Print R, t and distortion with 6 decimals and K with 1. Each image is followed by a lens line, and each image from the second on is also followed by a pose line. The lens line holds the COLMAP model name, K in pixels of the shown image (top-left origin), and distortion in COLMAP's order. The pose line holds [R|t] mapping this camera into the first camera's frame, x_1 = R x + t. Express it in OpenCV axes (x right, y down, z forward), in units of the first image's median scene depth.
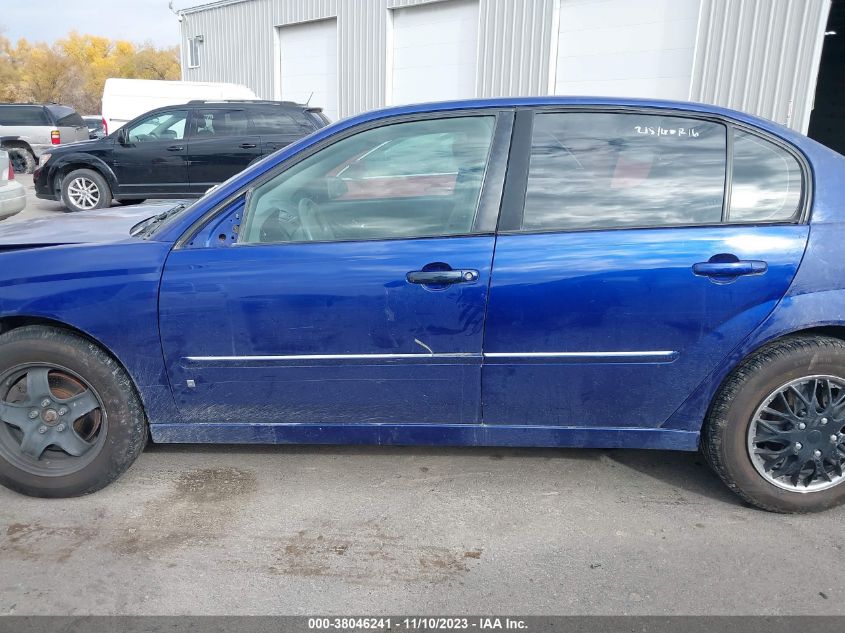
lens RADIAL K [[681.2, 0, 422.5], [0, 681.2, 316.5], [0, 0, 1]] dist [0.081651, -0.124081]
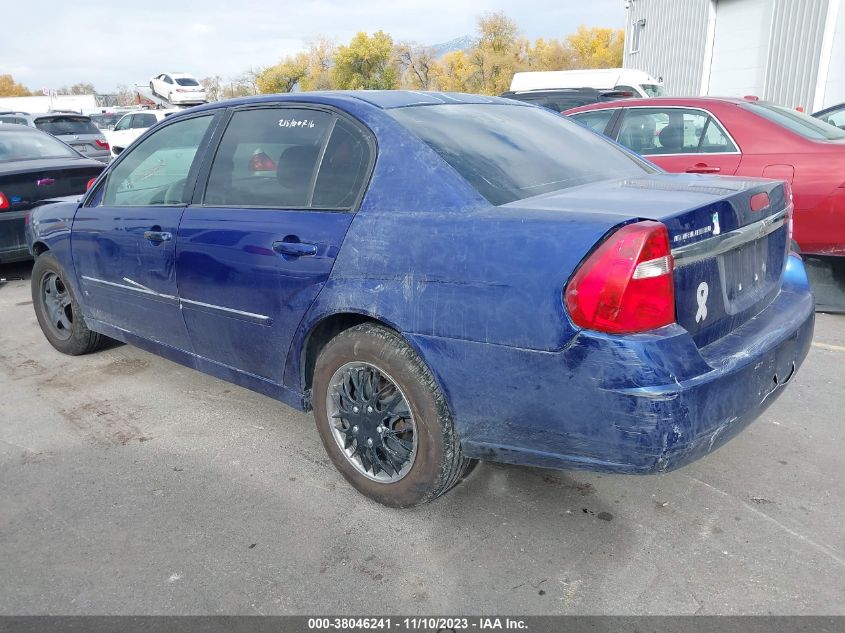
lens RADIAL K [[705.5, 0, 422.5], [0, 705.5, 316.5], [0, 0, 1]] dist [0.004079, -0.005295]
pose [[0.741741, 0.142998, -0.655264, 1.248535], [-0.131966, 0.989024, 0.066454, -0.057925], [0.657575, 0.037181, 0.752471, 0.268937]]
